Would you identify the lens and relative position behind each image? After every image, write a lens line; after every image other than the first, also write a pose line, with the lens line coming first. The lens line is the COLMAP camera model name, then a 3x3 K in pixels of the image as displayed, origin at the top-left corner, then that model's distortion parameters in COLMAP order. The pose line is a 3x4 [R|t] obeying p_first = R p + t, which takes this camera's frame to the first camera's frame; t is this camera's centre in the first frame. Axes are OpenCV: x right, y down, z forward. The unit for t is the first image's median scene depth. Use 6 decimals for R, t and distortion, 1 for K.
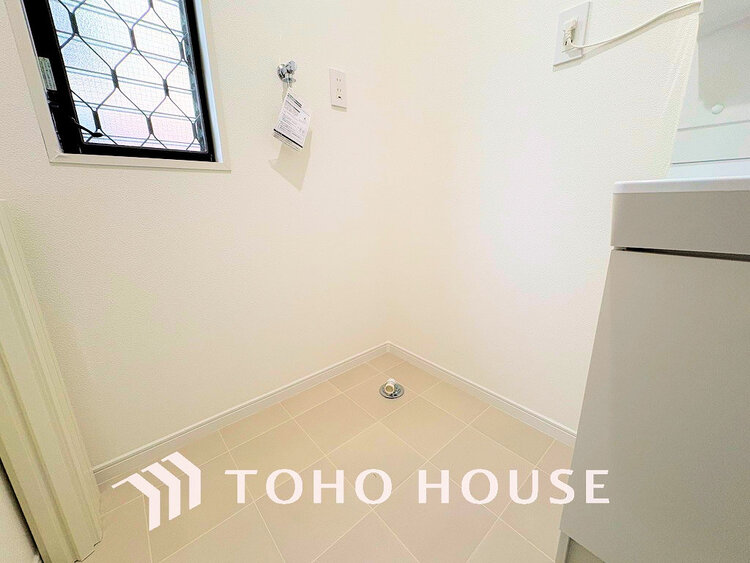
lens RADIAL K [[299.4, 0, 373.4], [0, 299.4, 279.5], [0, 0, 1]] dist [-0.000188, -0.000145]
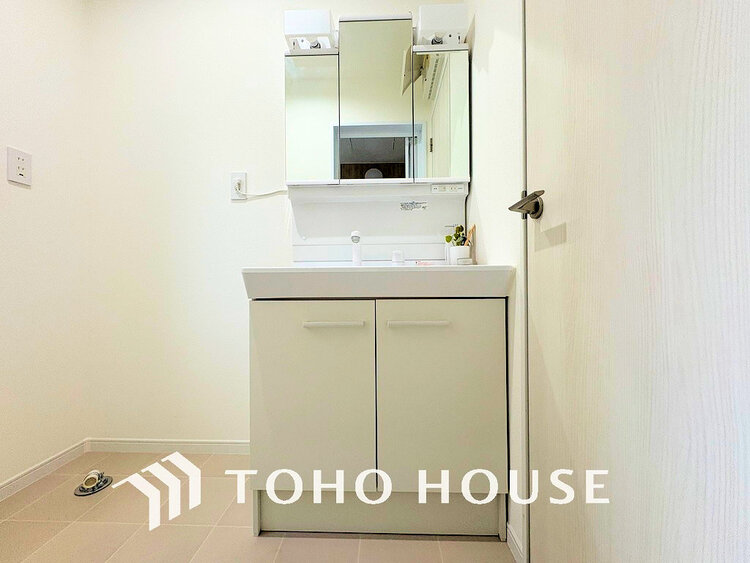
lens RADIAL K [[299.4, 0, 373.4], [0, 299.4, 279.5], [0, 0, 1]] dist [-0.000188, -0.000145]
pose [[0.681480, 0.019739, 0.731570, -0.052817], [0.183325, 0.963160, -0.196761, 0.166772], [-0.708503, 0.268204, 0.652756, -0.495466]]
